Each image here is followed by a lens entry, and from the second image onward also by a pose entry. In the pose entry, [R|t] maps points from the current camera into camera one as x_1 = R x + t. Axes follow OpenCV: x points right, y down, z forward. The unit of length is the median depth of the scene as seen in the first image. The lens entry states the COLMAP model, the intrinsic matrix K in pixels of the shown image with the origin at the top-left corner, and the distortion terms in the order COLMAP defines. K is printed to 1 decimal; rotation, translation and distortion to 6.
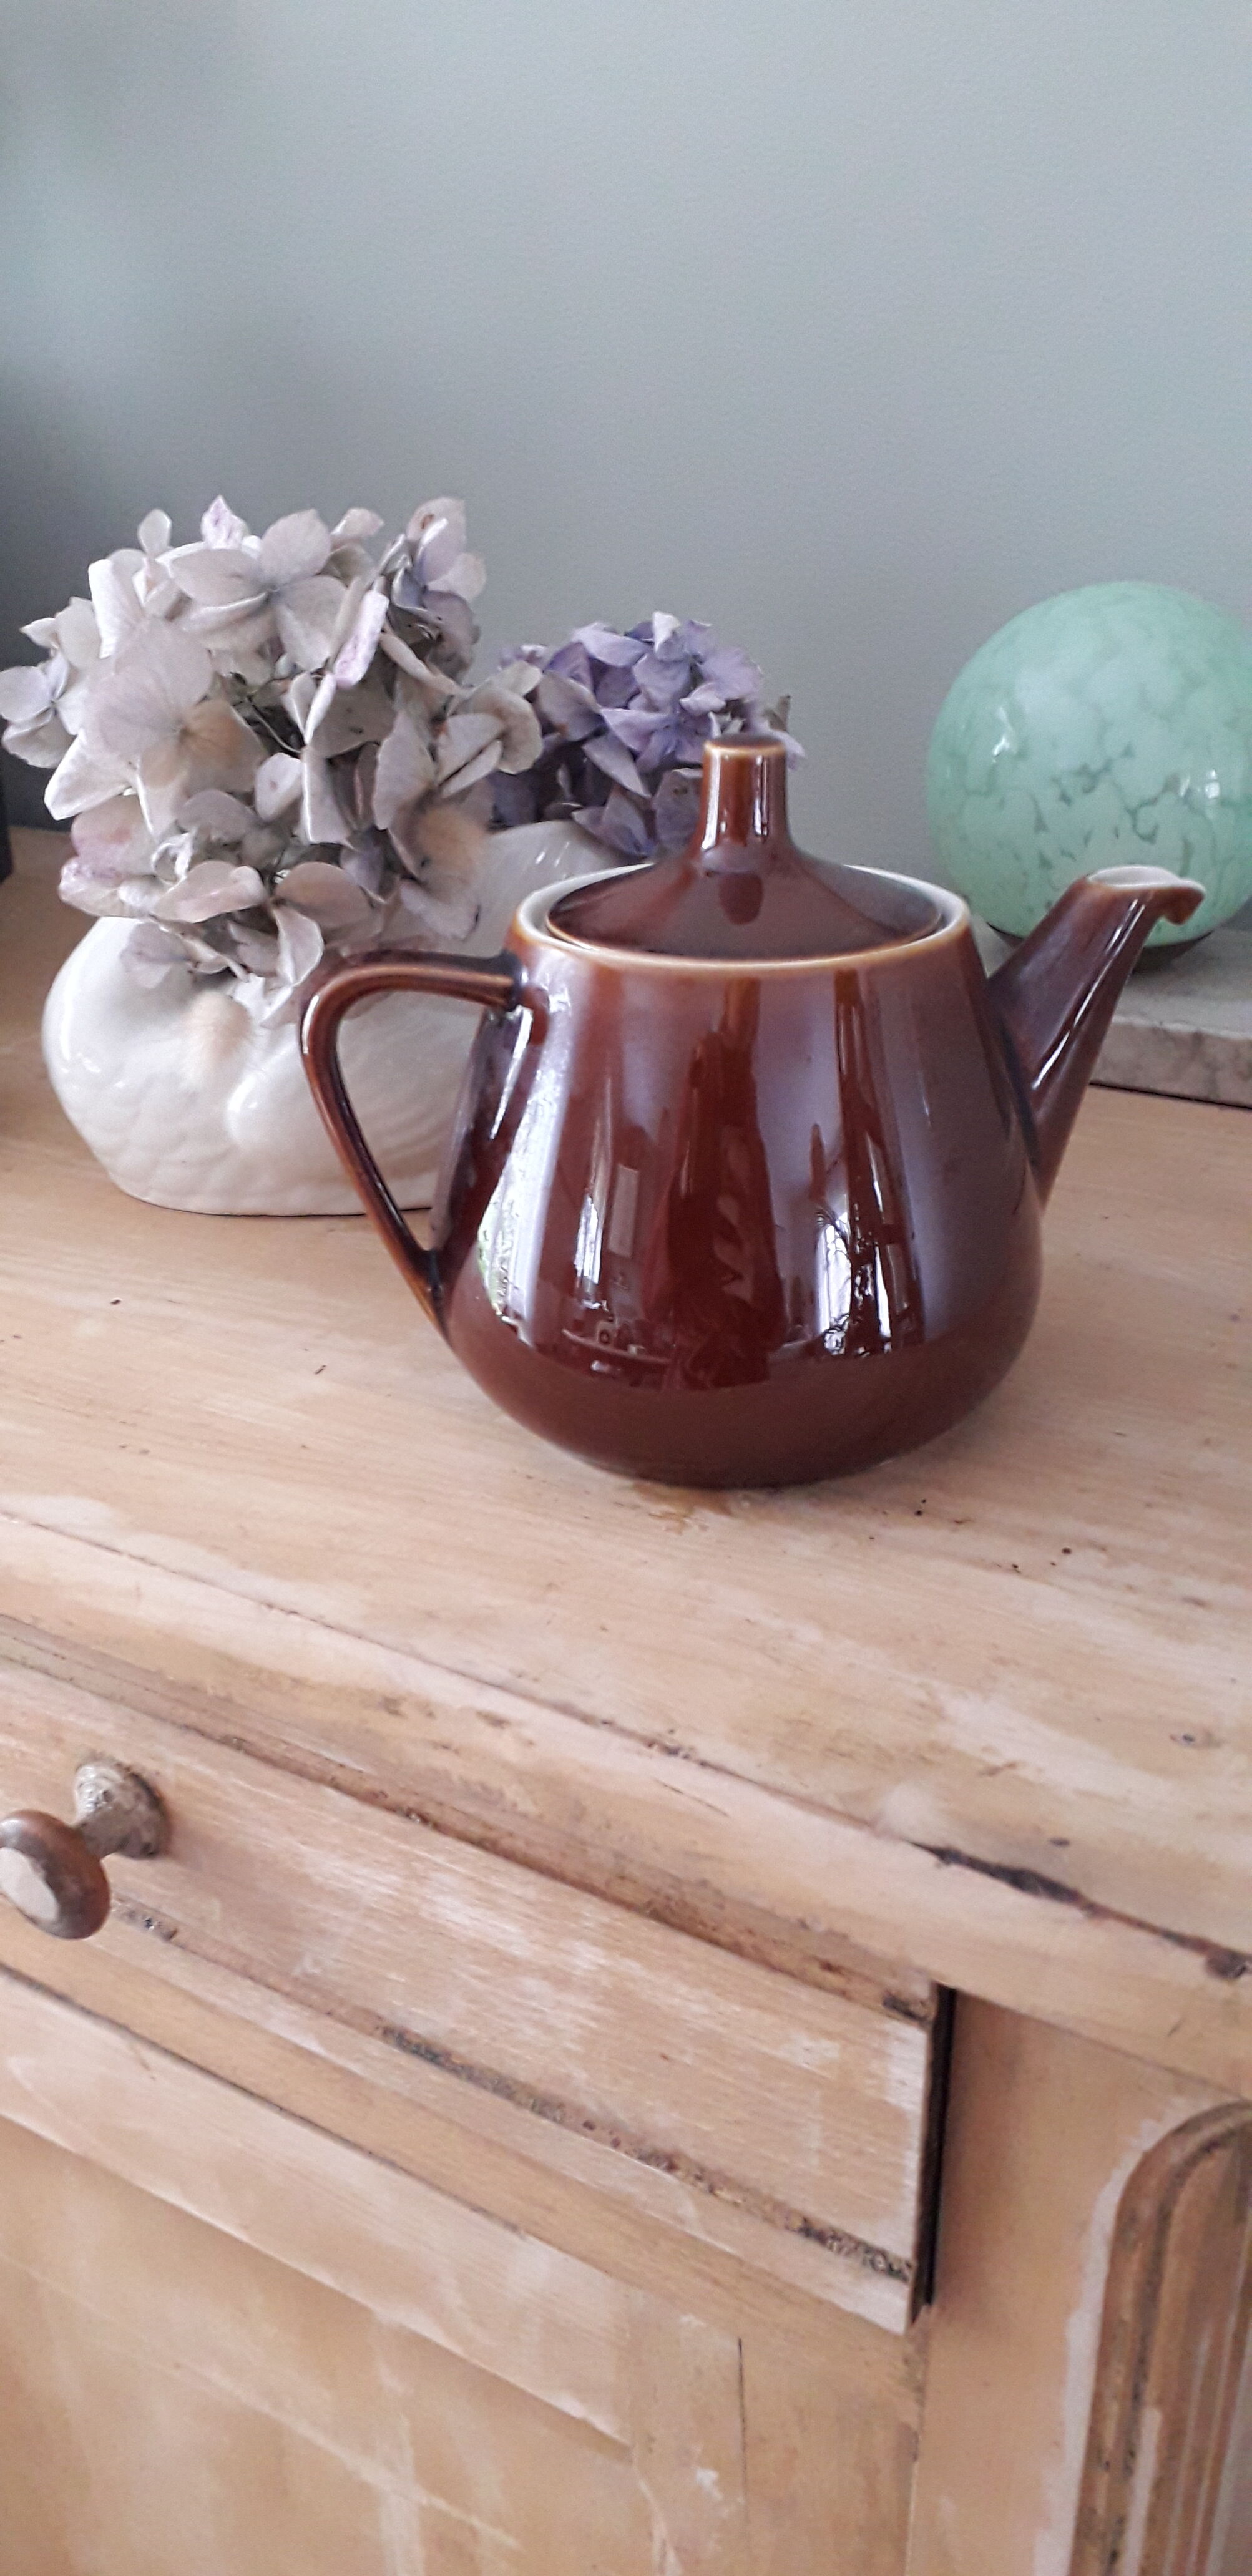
lens RADIAL K [[2034.2, 0, 624.7], [0, 2034.2, 1200.4], [0, 0, 1]] dist [-0.058240, 0.011127]
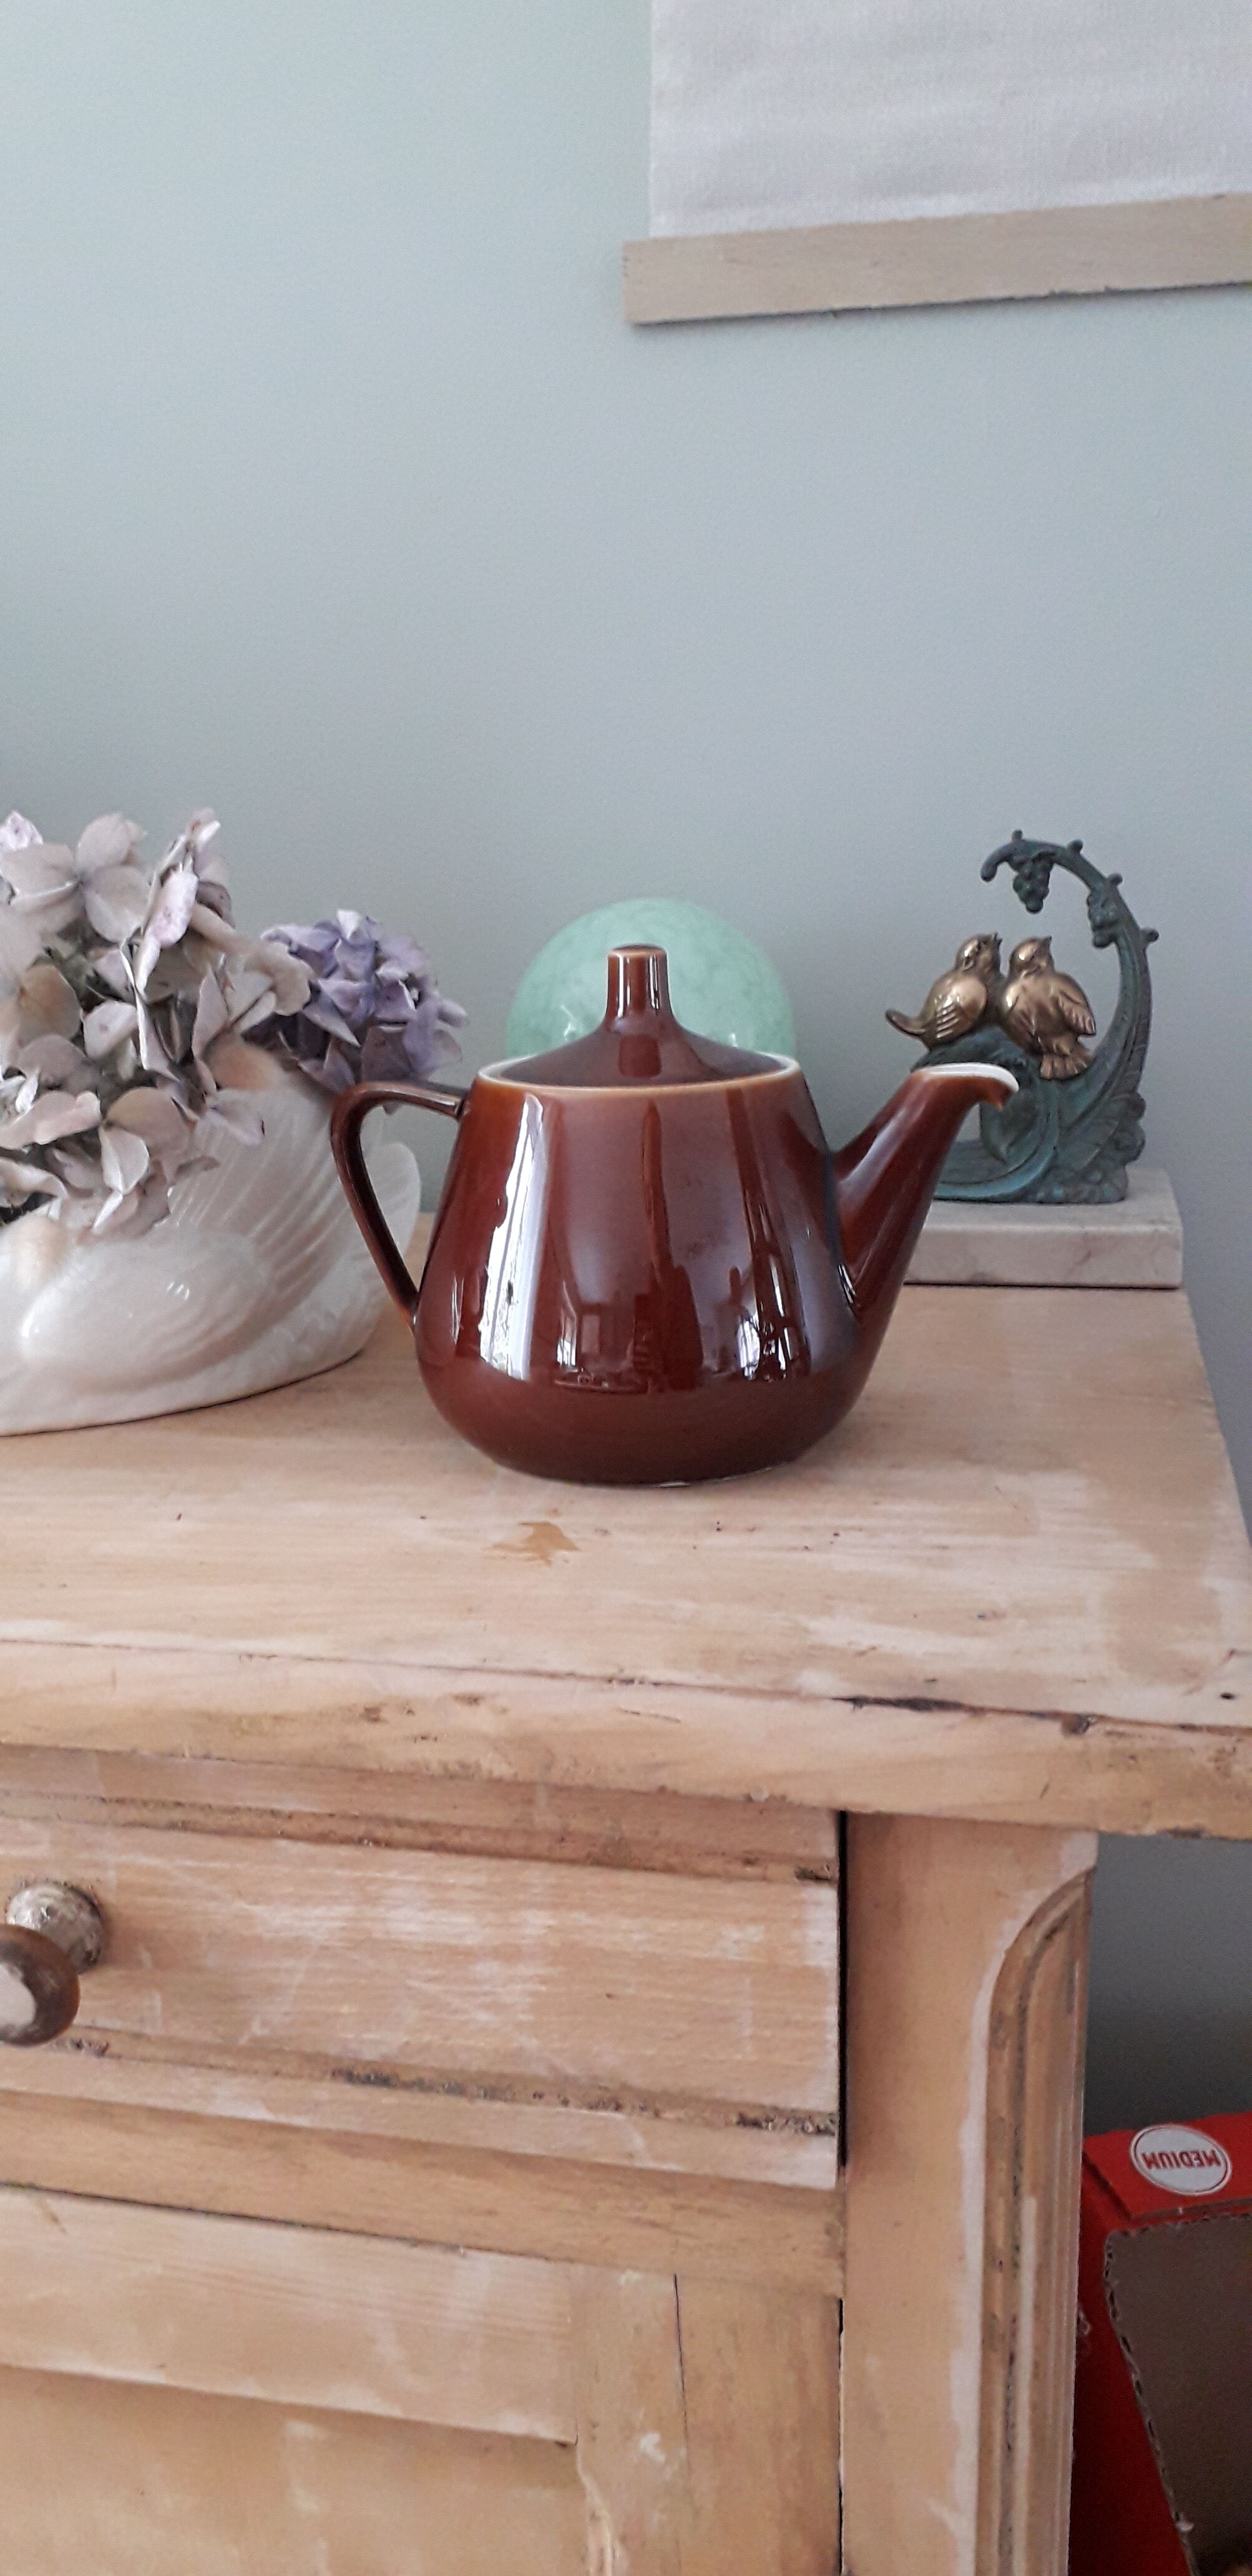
lens RADIAL K [[1948.6, 0, 623.9], [0, 1948.6, 1204.0], [0, 0, 1]] dist [-0.055570, -0.000114]
pose [[0.938599, -0.078487, 0.335963, -0.301127], [0.146914, 0.972005, -0.183364, 0.167701], [-0.312166, 0.221463, 0.923854, -0.157835]]
